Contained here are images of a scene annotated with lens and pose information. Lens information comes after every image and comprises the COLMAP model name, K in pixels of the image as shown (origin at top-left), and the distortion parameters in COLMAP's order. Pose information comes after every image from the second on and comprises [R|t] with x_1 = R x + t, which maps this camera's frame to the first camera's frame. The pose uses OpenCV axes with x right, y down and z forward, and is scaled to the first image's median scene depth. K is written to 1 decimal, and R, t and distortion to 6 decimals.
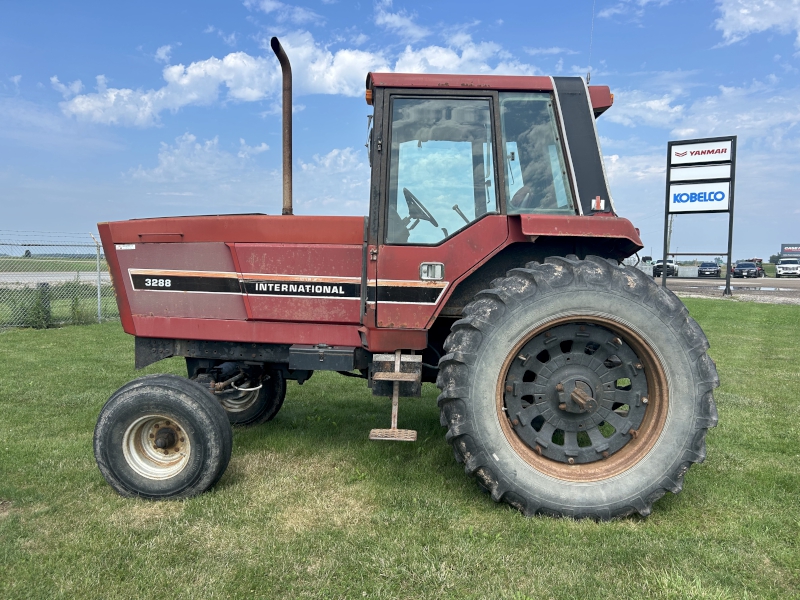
lens RADIAL K [[605.8, 0, 407.1], [0, 605.8, 300.1], [0, 0, 1]] dist [0.038405, -0.040595]
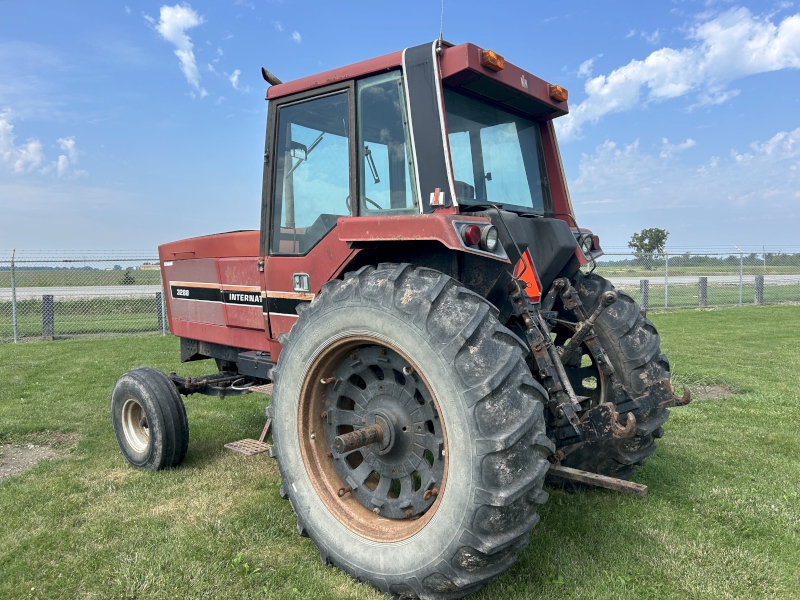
lens RADIAL K [[605.8, 0, 415.3], [0, 605.8, 299.6], [0, 0, 1]] dist [0.038405, -0.040595]
pose [[0.788834, 0.013273, -0.614463, 0.709803], [-0.019298, 0.999809, -0.003178, -0.019532], [0.614303, 0.014365, 0.788940, 0.326848]]
